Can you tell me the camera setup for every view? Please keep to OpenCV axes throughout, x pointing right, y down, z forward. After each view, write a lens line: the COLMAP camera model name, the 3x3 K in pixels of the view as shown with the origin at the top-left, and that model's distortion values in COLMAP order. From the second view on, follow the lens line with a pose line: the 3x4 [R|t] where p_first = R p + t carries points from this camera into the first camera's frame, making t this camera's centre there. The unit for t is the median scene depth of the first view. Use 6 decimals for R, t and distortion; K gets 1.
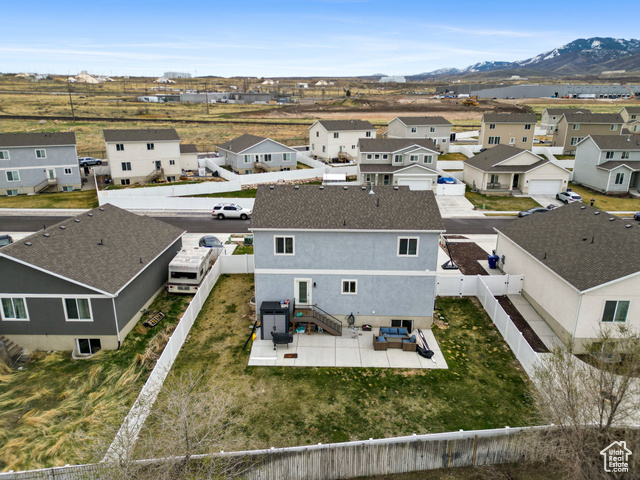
lens RADIAL K [[446.0, 0, 320.0], [0, 446.0, 240.0], [0, 0, 1]] dist [0.084546, -0.075840]
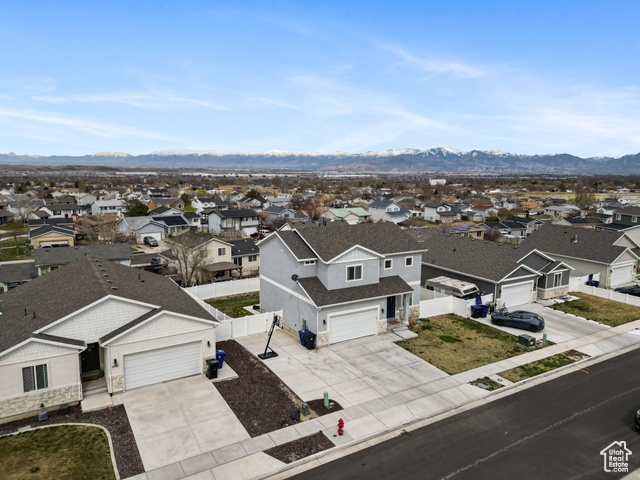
lens RADIAL K [[451.4, 0, 320.0], [0, 451.4, 240.0], [0, 0, 1]] dist [0.091563, -0.083733]
pose [[-0.845587, 0.060523, -0.530396, 0.725230], [-0.181717, 0.901586, 0.392583, -0.533262], [0.501958, 0.428344, -0.751372, 1.810731]]
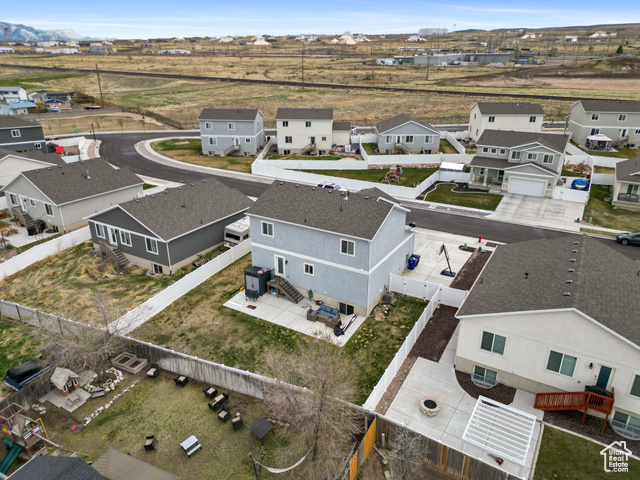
lens RADIAL K [[446.0, 0, 320.0], [0, 446.0, 240.0], [0, 0, 1]] dist [0.084546, -0.075840]
pose [[0.866542, 0.185877, -0.463201, 0.581925], [-0.145417, 0.981825, 0.121955, -0.120707], [0.477451, -0.038322, 0.877822, -0.099925]]
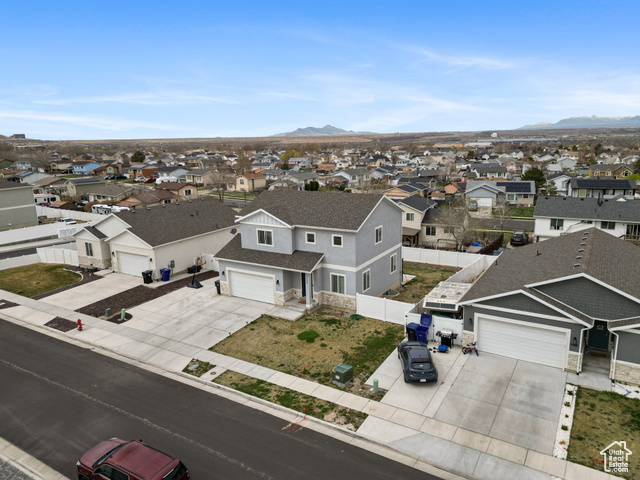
lens RADIAL K [[451.4, 0, 320.0], [0, 451.4, 240.0], [0, 0, 1]] dist [0.091563, -0.083733]
pose [[-0.861452, -0.101159, 0.497661, -0.525028], [0.168250, 0.867764, 0.467629, -0.531308], [-0.479157, 0.486571, -0.730518, 1.803038]]
